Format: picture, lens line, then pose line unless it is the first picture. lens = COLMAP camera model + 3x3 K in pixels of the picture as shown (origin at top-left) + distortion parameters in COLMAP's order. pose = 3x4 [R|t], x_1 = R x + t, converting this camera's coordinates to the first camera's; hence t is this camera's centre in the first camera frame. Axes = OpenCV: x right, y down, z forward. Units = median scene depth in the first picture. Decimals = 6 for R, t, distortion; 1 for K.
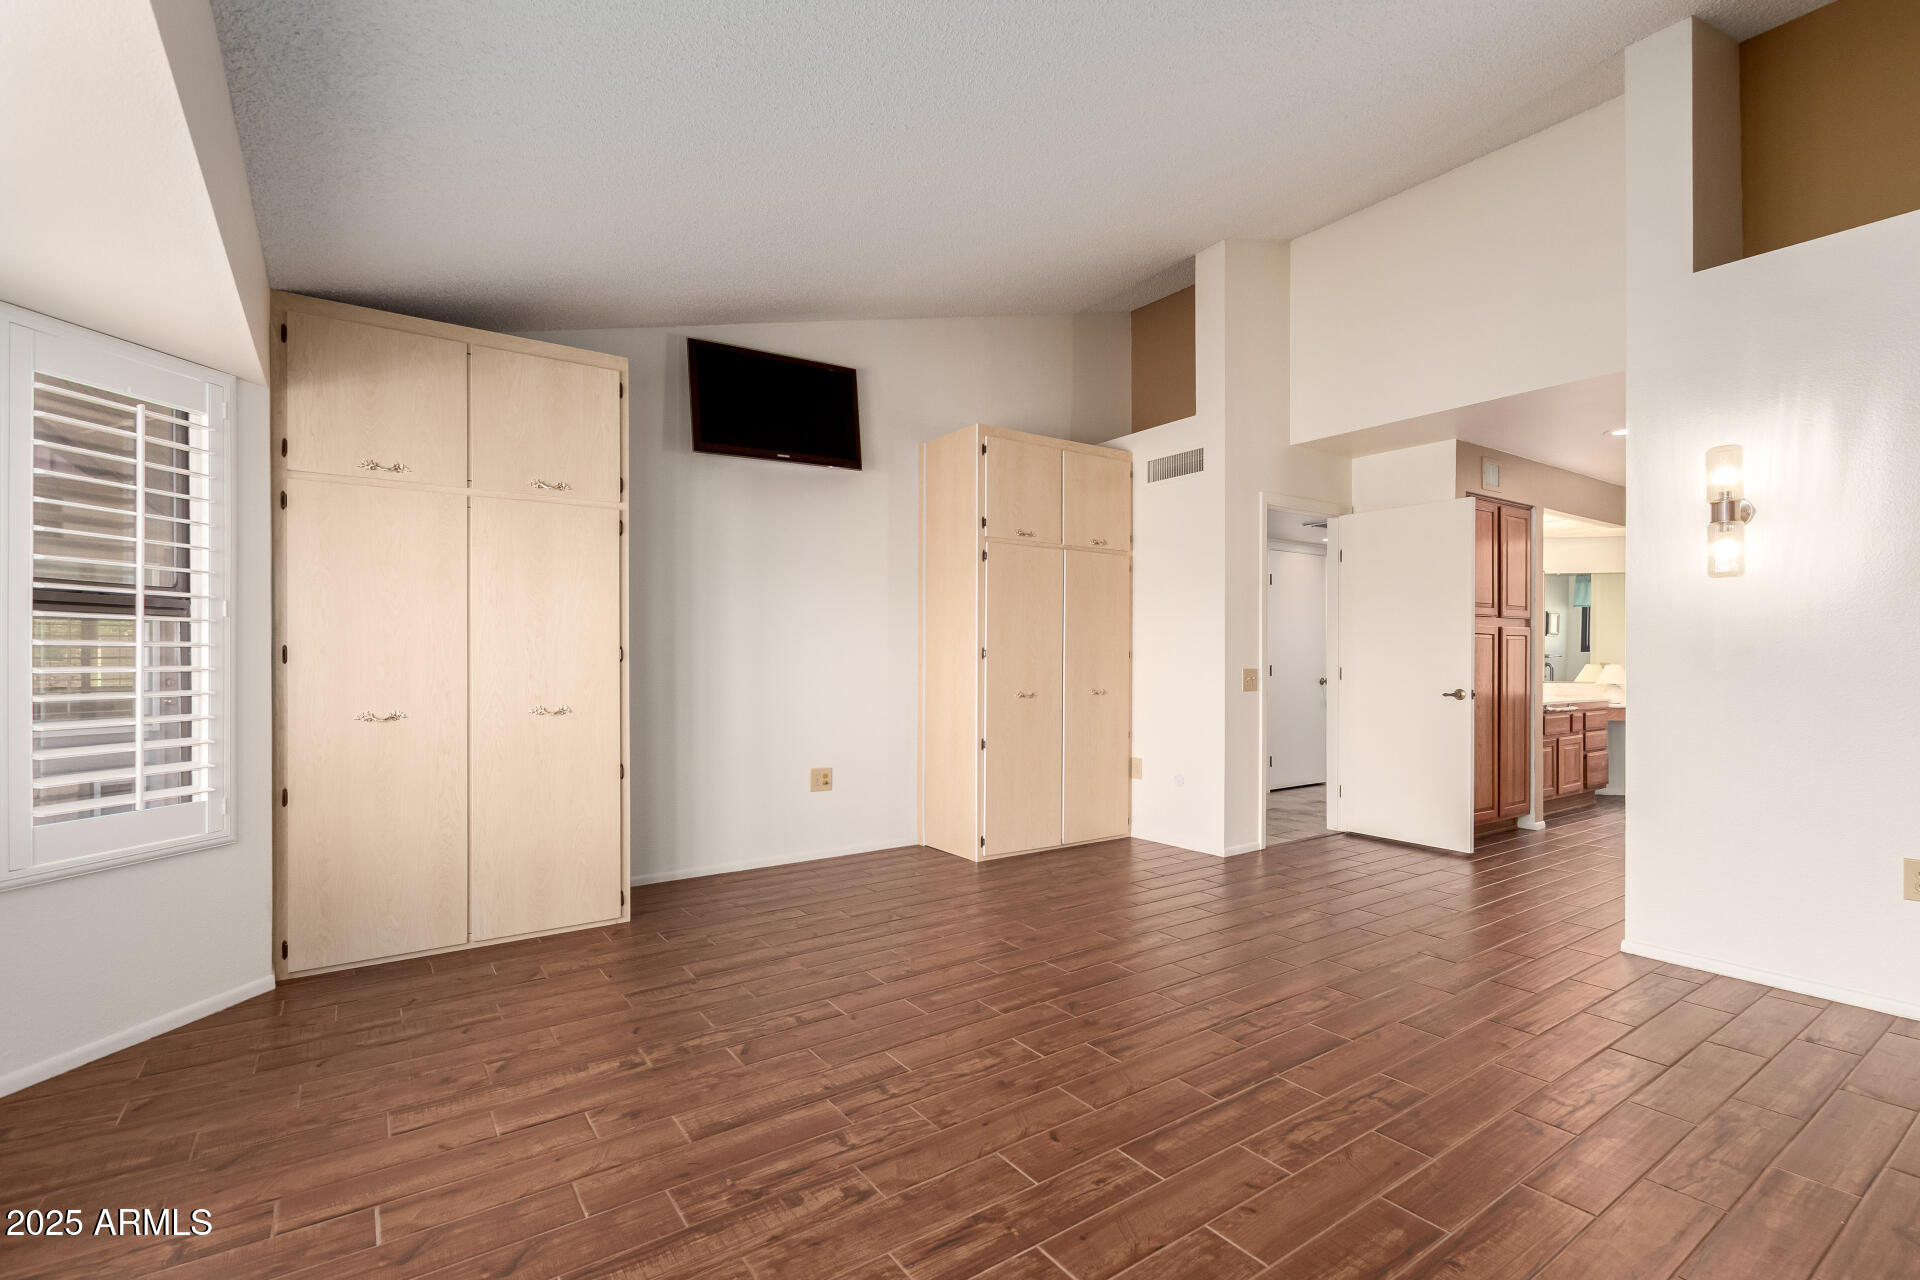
lens RADIAL K [[884.8, 0, 993.0], [0, 884.8, 659.2], [0, 0, 1]] dist [0.002963, 0.000207]
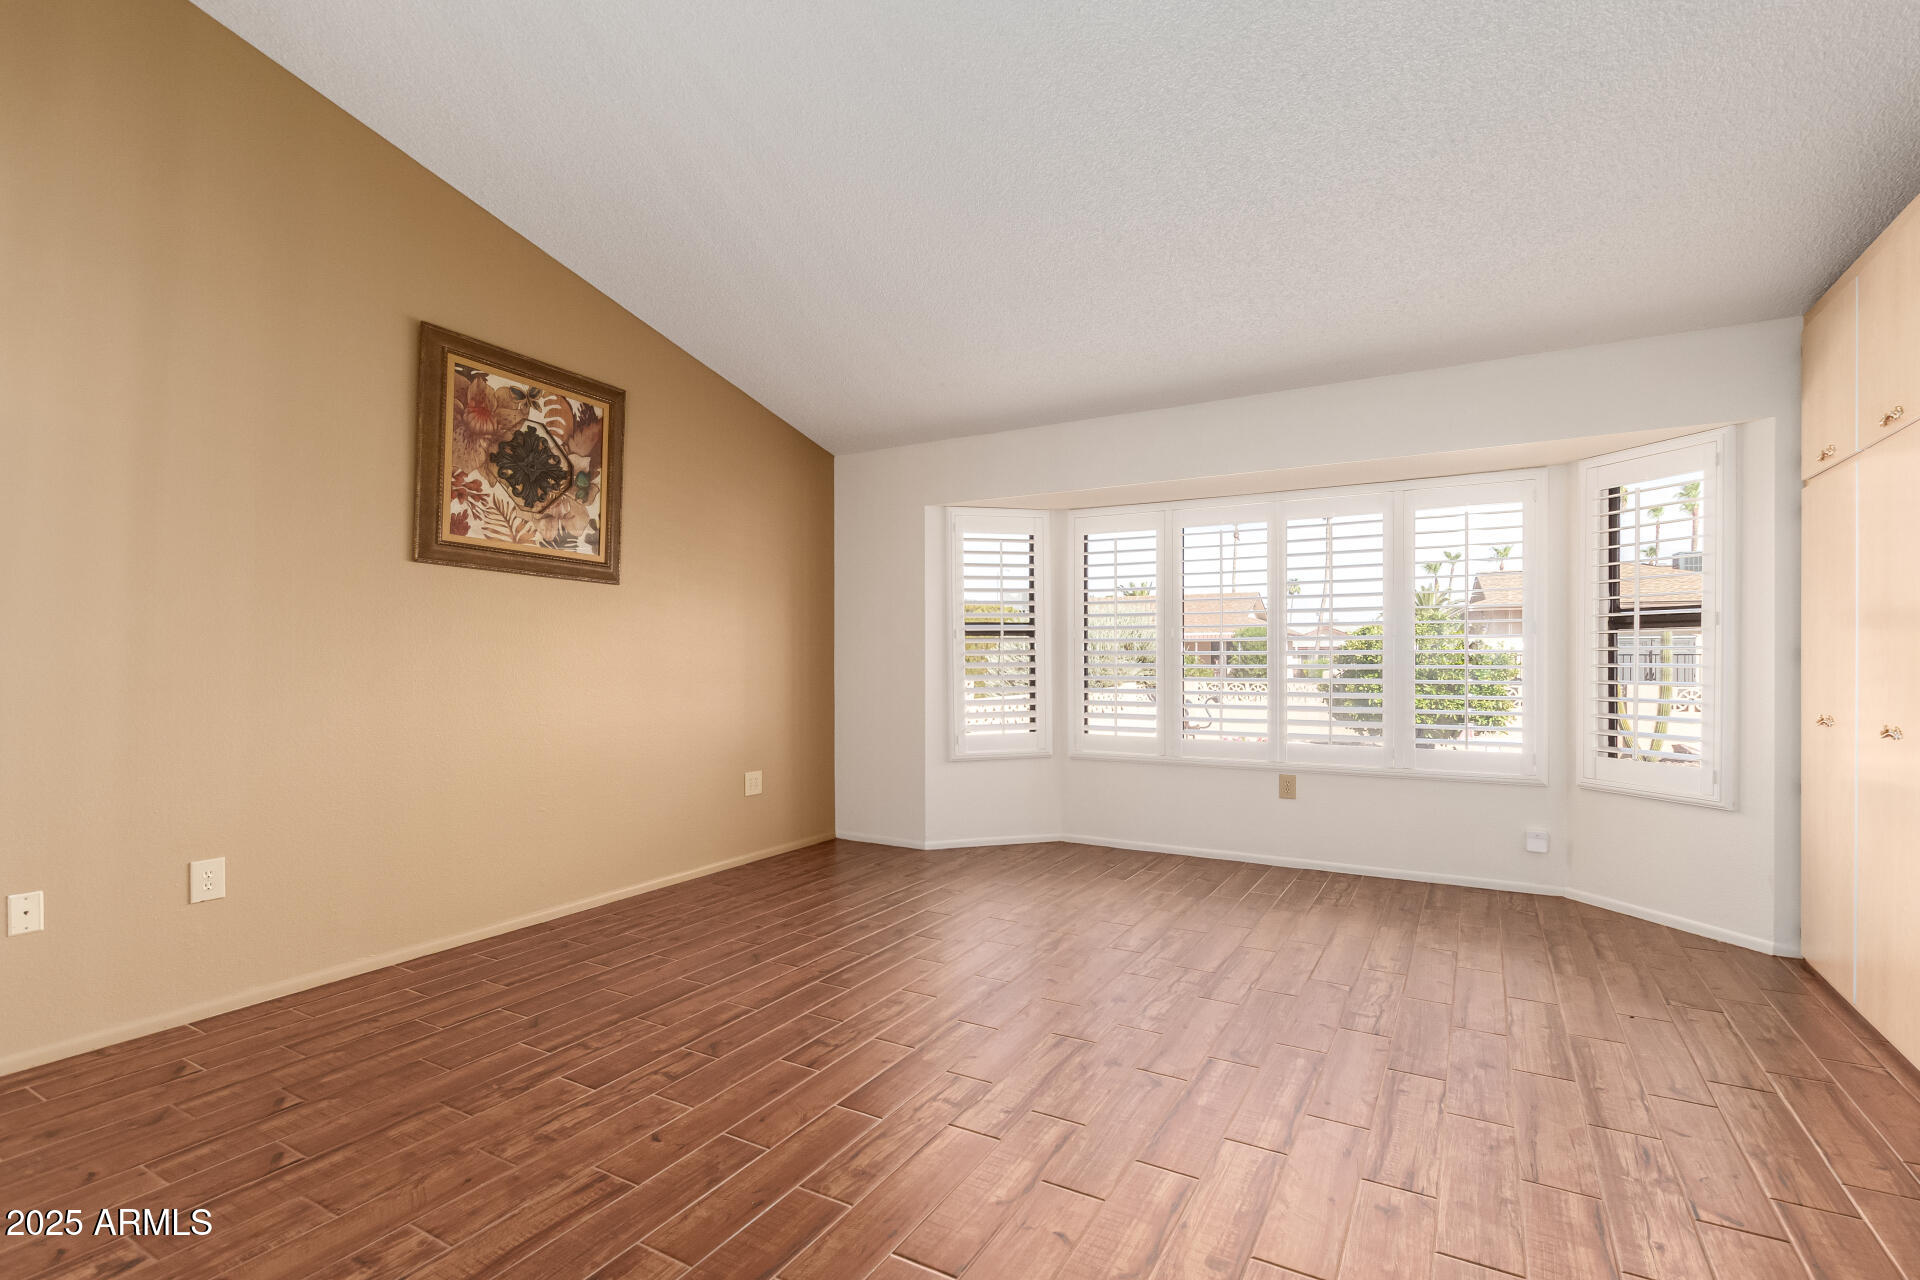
lens RADIAL K [[884.8, 0, 965.7], [0, 884.8, 644.9], [0, 0, 1]] dist [0.002963, 0.000207]
pose [[-0.919626, -0.002414, -0.392789, 0.659865], [0.002187, 0.999934, -0.011265, -0.008374], [0.392790, -0.011219, -0.919560, 1.938364]]
